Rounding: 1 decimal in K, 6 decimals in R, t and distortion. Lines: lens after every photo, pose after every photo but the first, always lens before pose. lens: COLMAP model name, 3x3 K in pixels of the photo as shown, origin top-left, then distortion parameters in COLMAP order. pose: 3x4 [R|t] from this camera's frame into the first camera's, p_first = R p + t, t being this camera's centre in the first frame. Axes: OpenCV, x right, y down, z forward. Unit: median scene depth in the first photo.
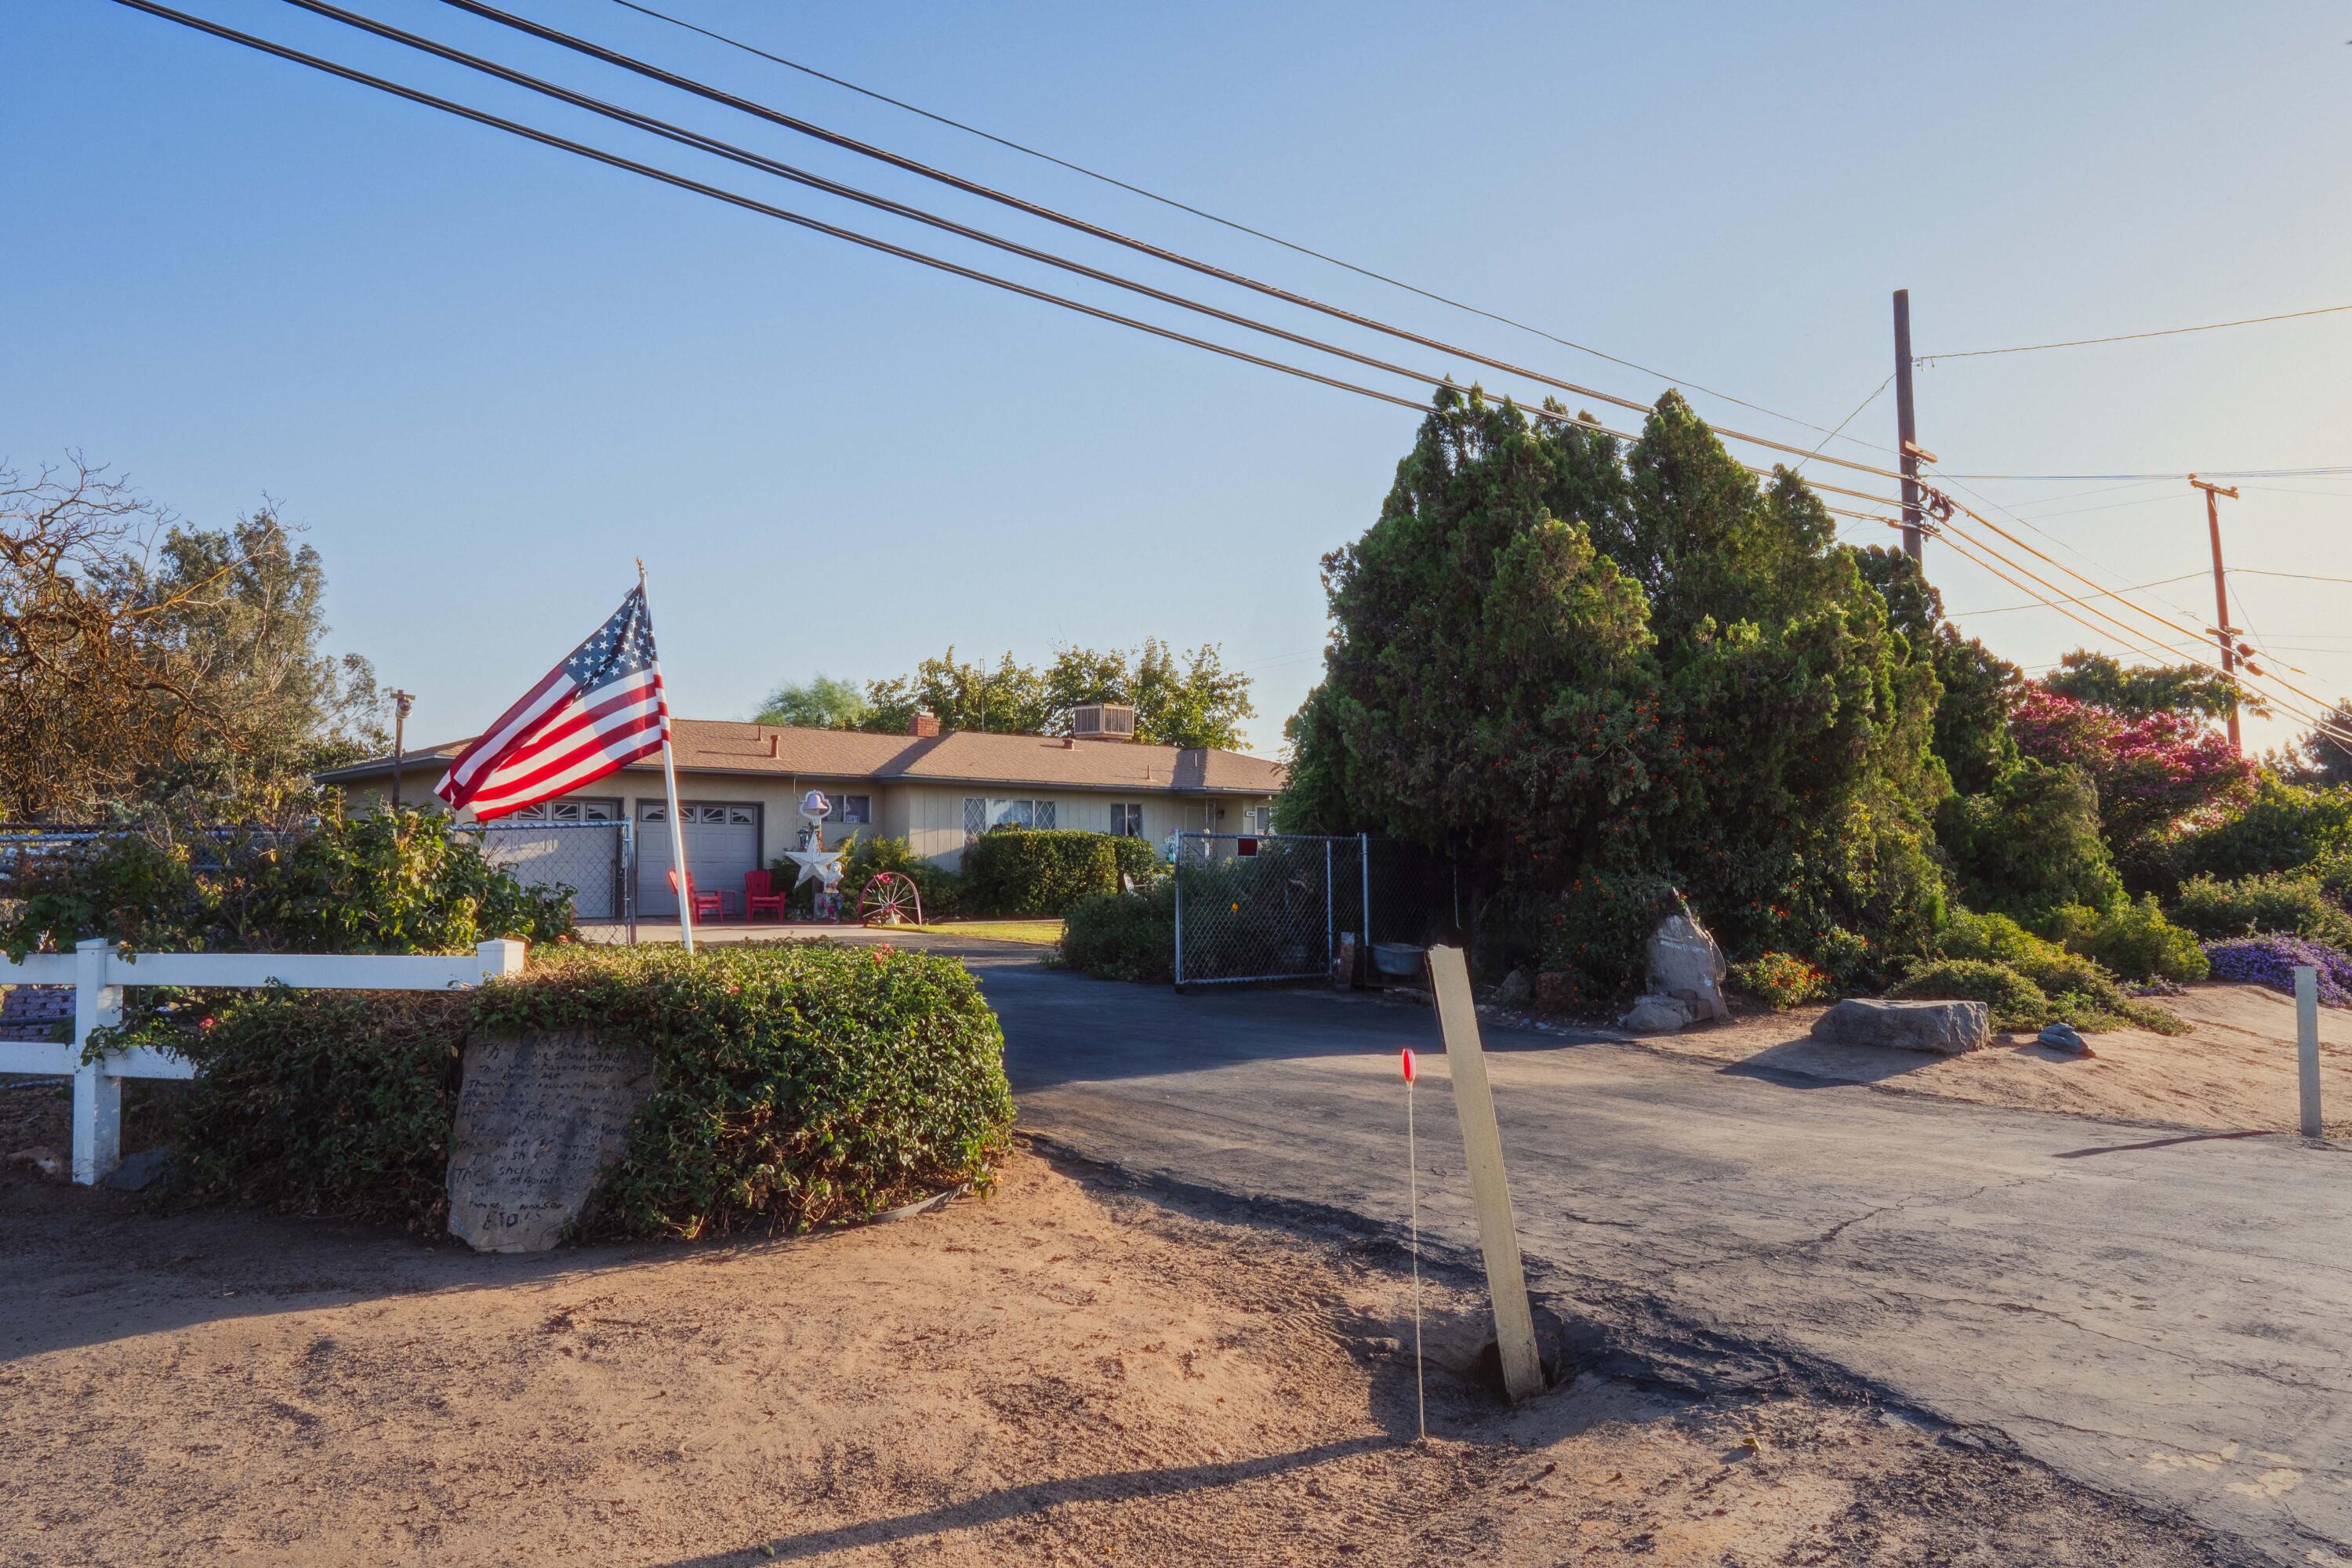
lens RADIAL K [[1564.3, 0, 1176.0], [0, 1564.3, 784.0], [0, 0, 1]] dist [0.000004, 0.001326]
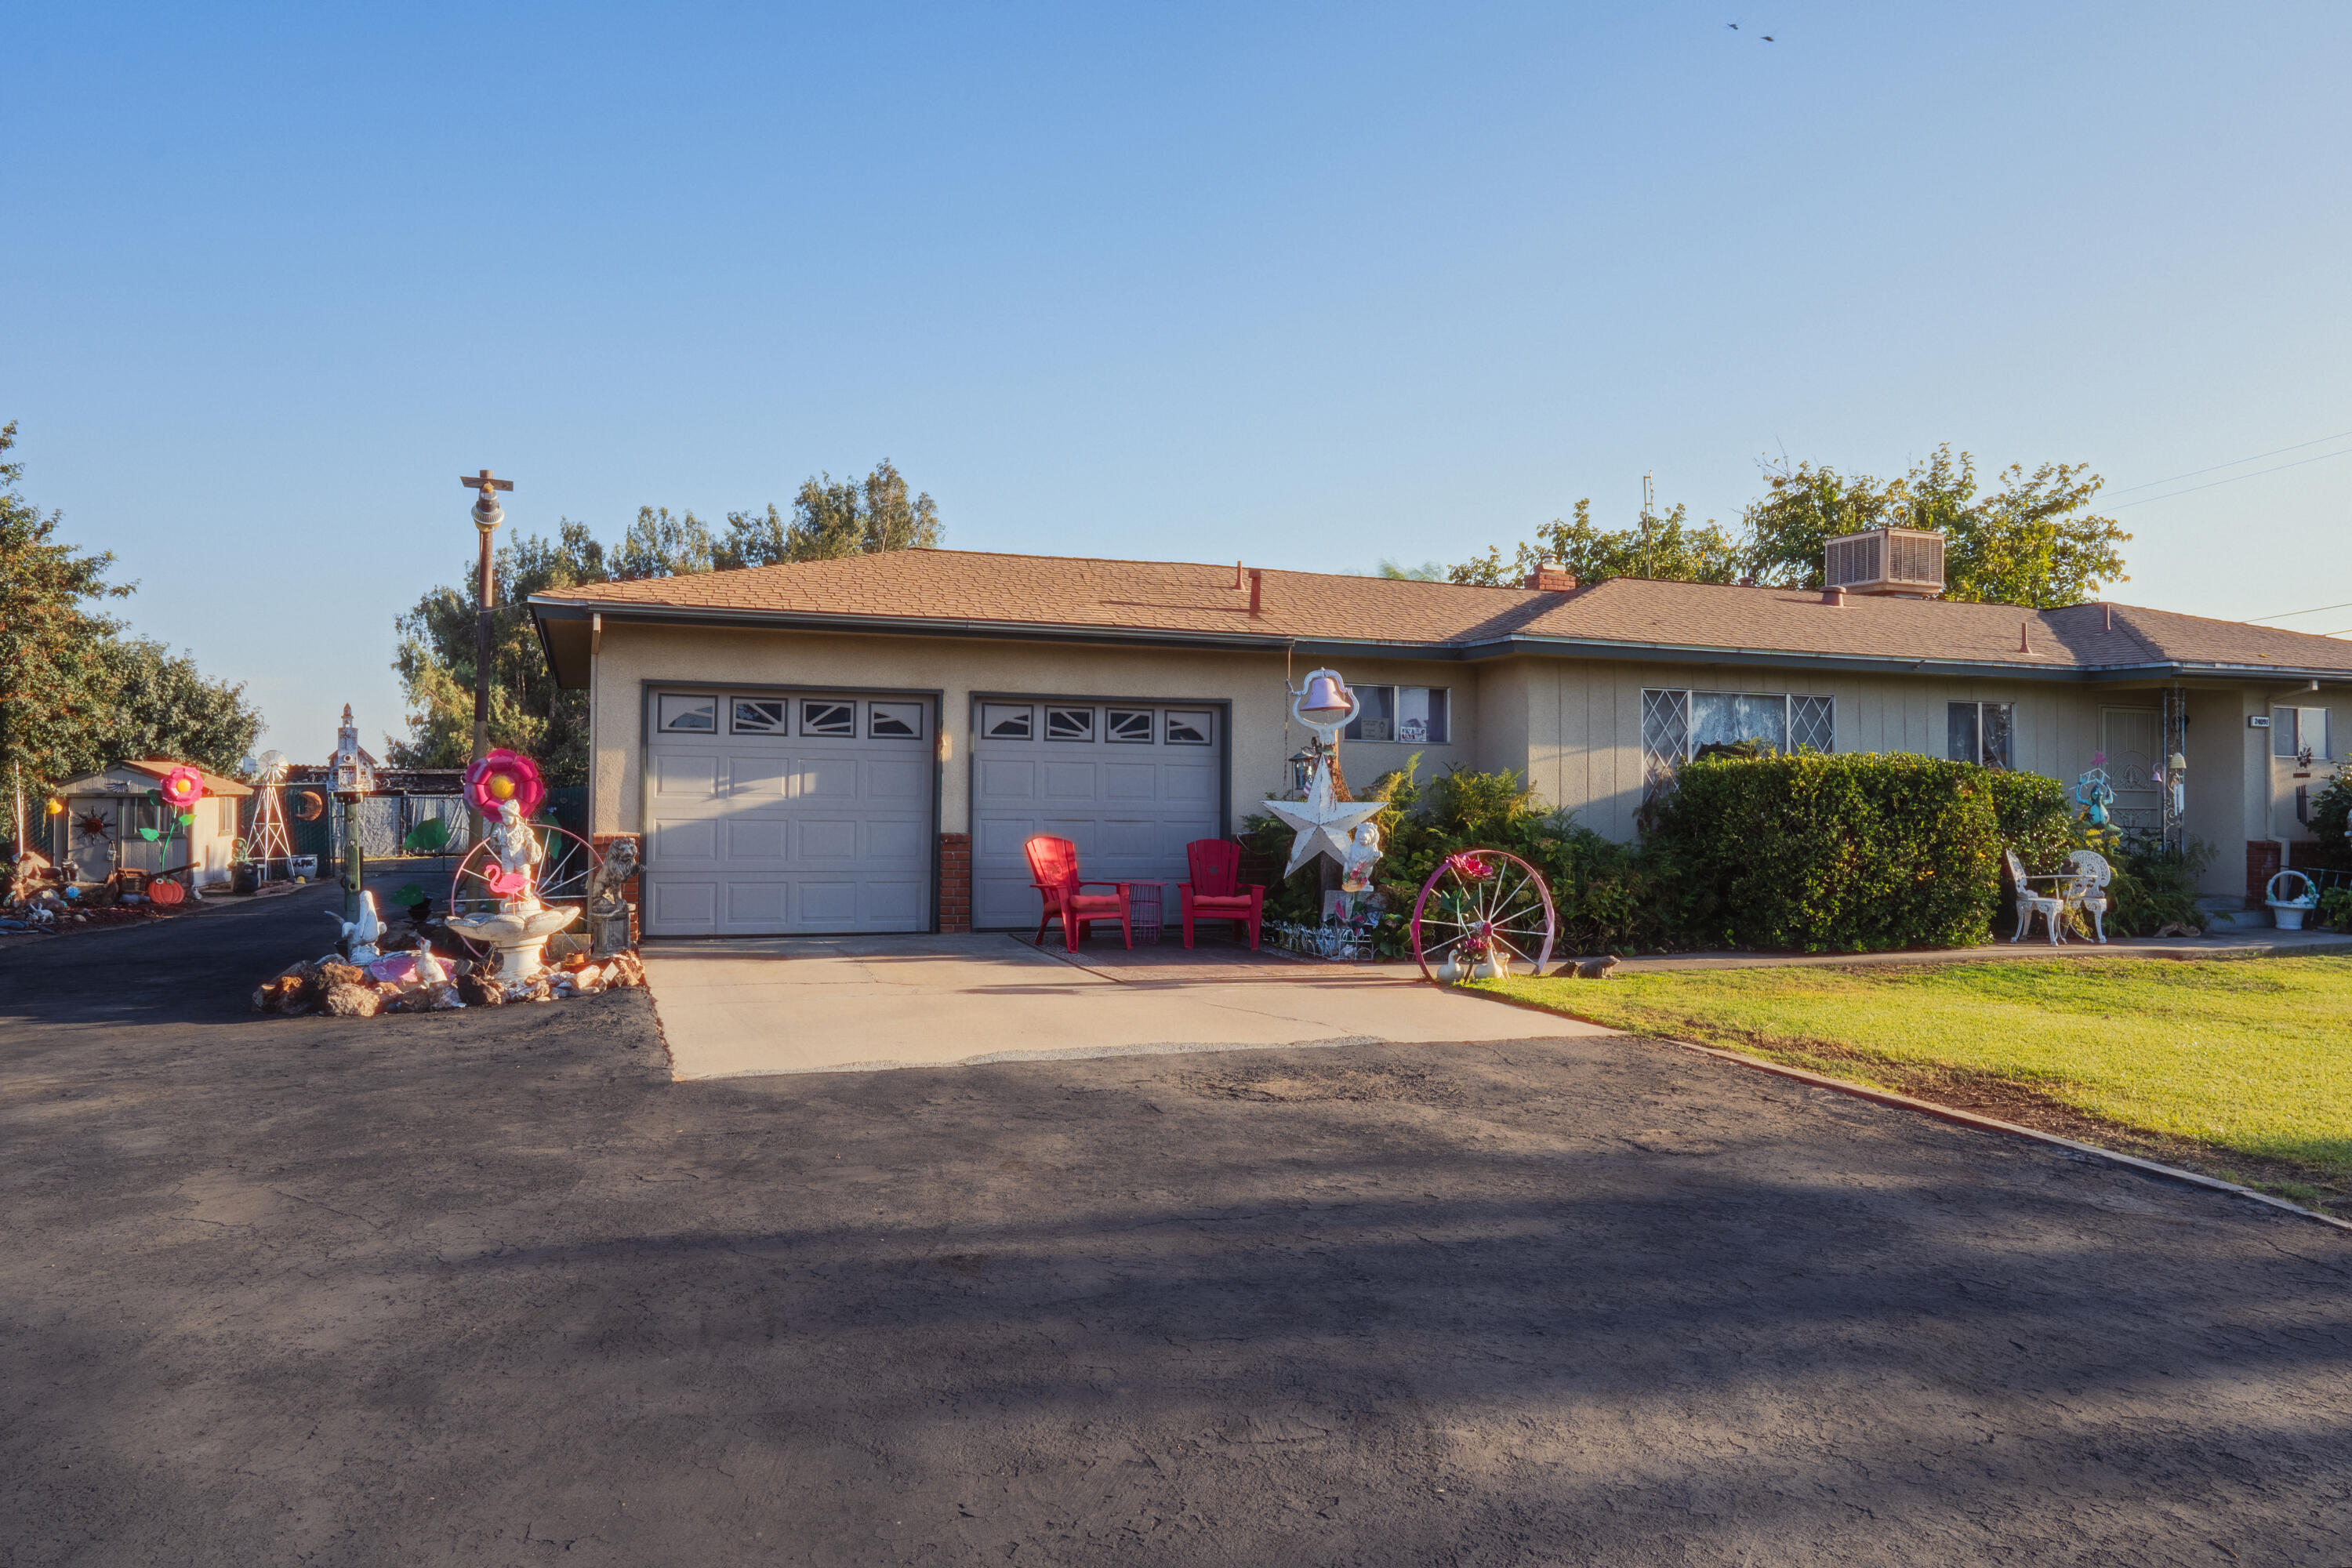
lens RADIAL K [[1564.3, 0, 1176.0], [0, 1564.3, 784.0], [0, 0, 1]] dist [0.000004, 0.001326]
pose [[0.925194, -0.000771, -0.379495, -0.089564], [0.013898, 0.999396, 0.031852, 0.021687], [0.379241, -0.034743, 0.924646, 0.521532]]
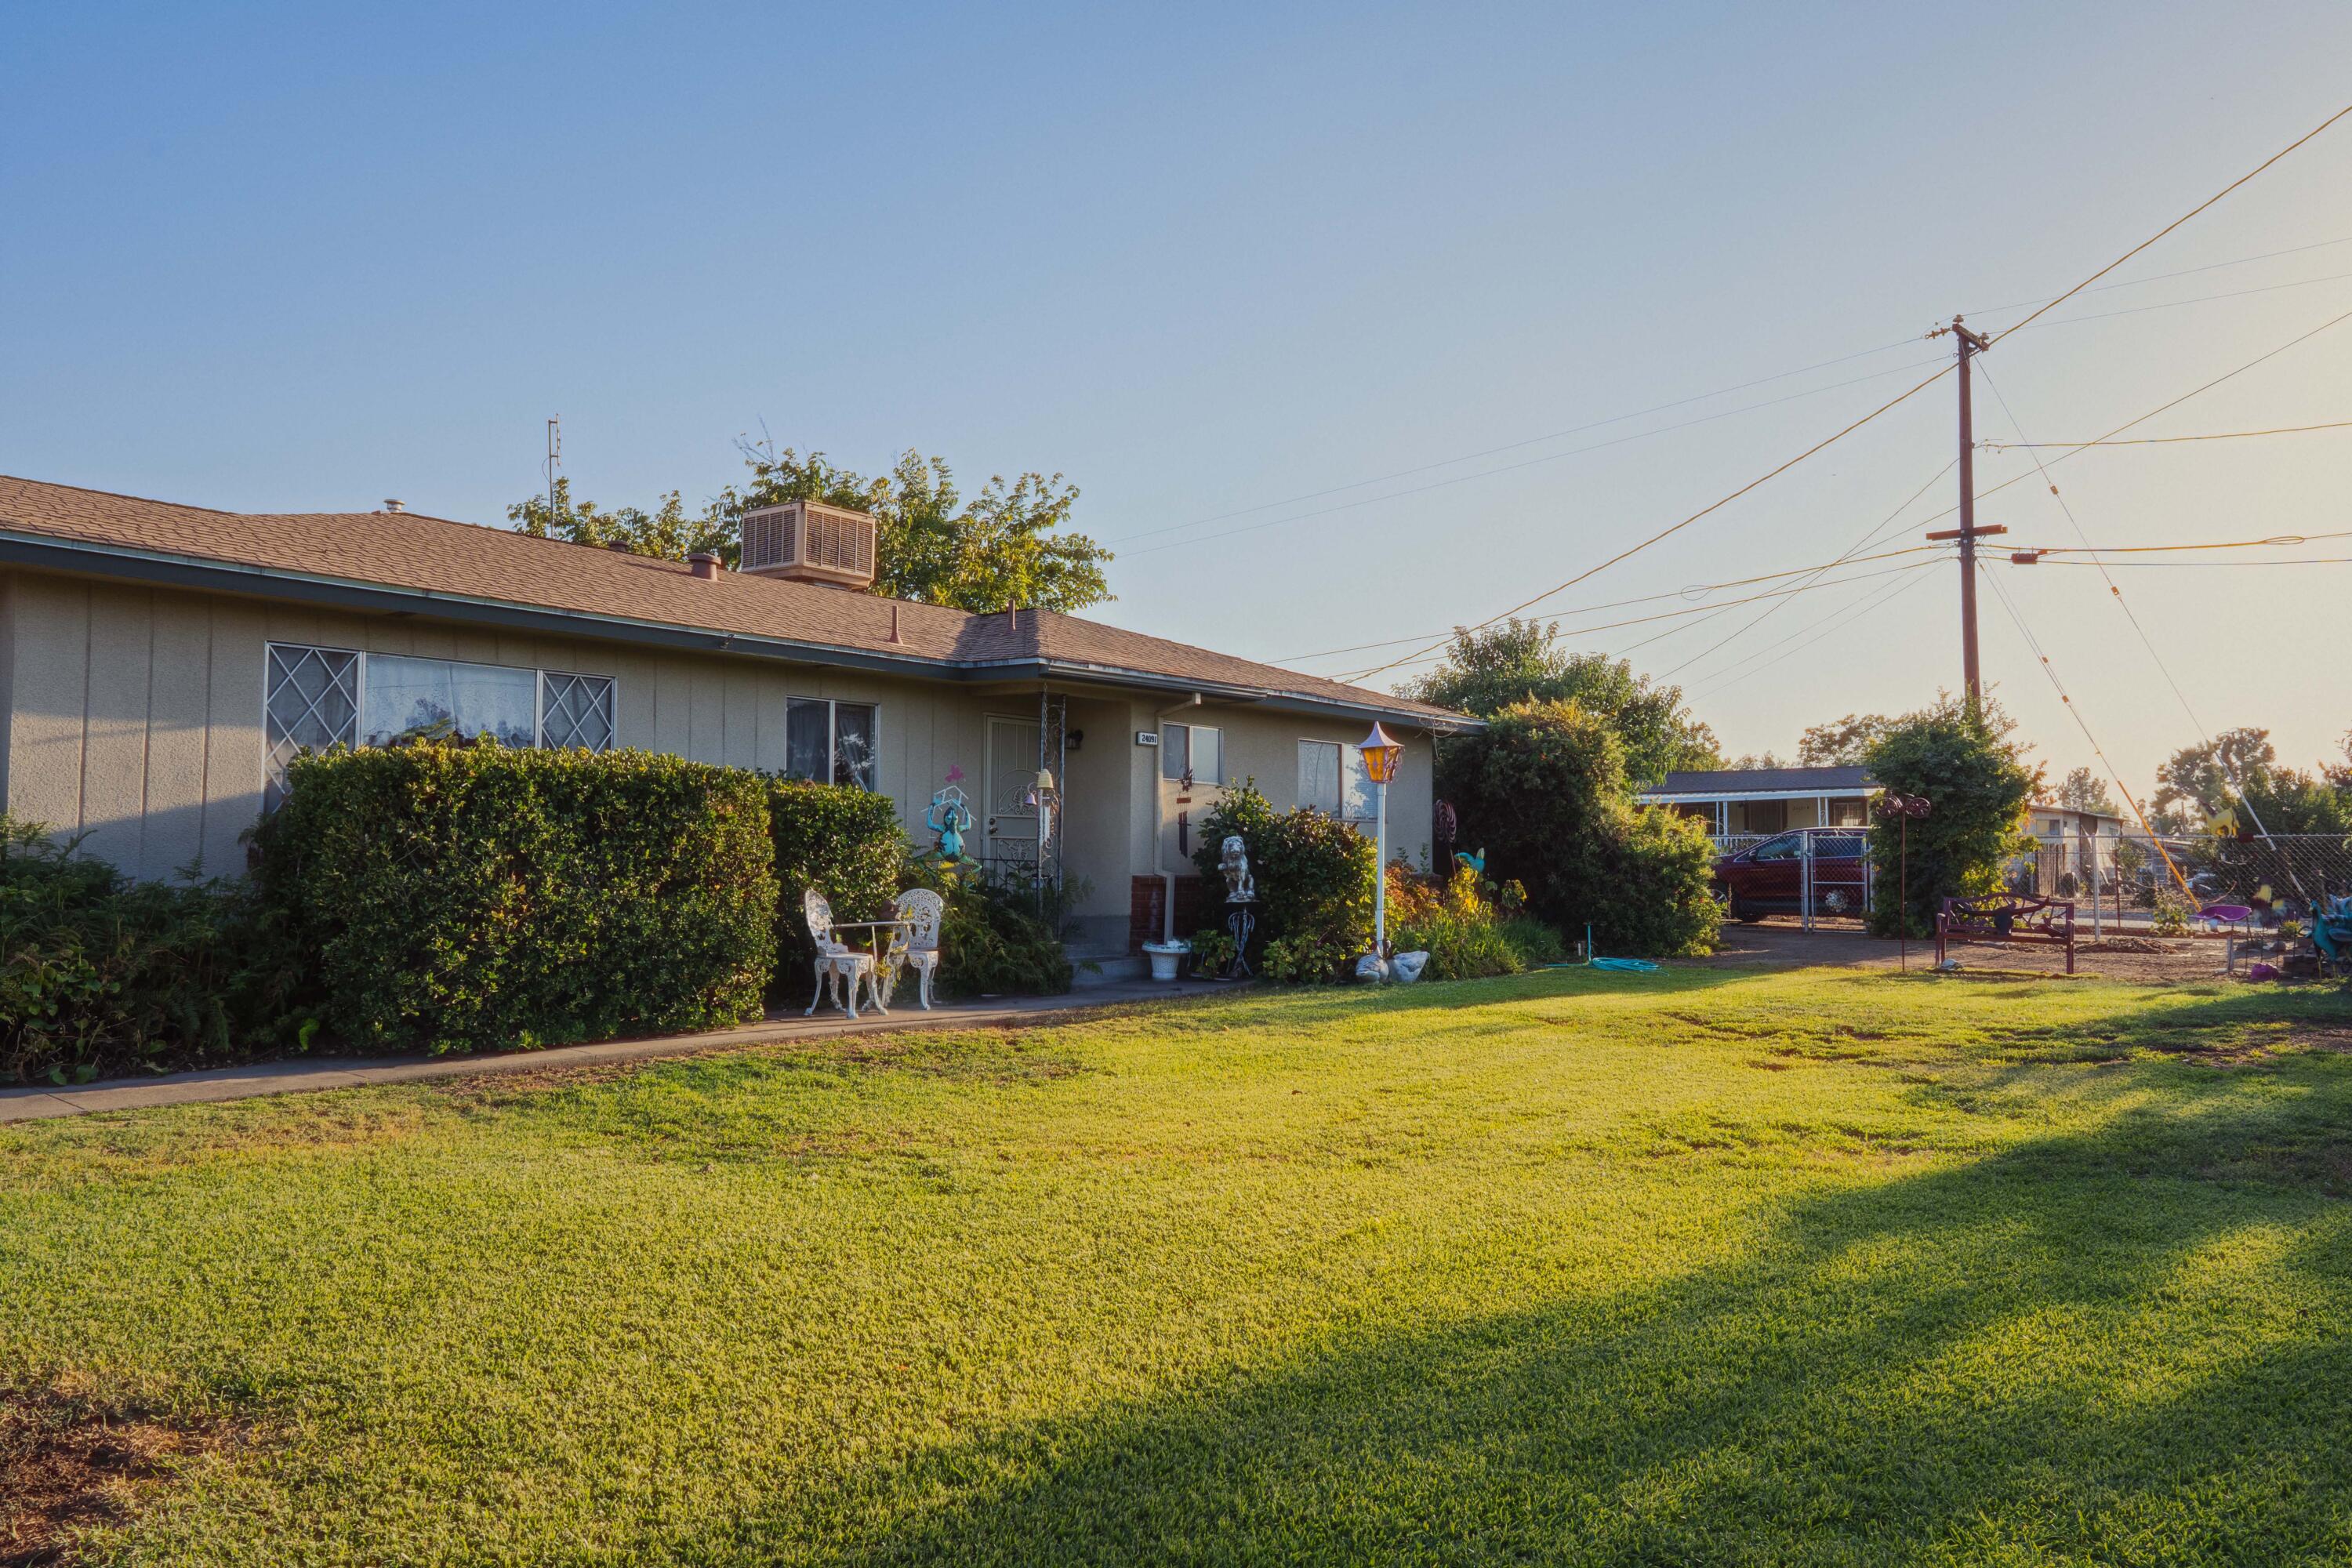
lens RADIAL K [[1564.3, 0, 1176.0], [0, 1564.3, 784.0], [0, 0, 1]] dist [0.000004, 0.001326]
pose [[0.991336, 0.011200, 0.130872, 0.001326], [-0.011837, 0.999922, 0.004098, 0.034515], [-0.130815, -0.005611, 0.991391, 0.700900]]
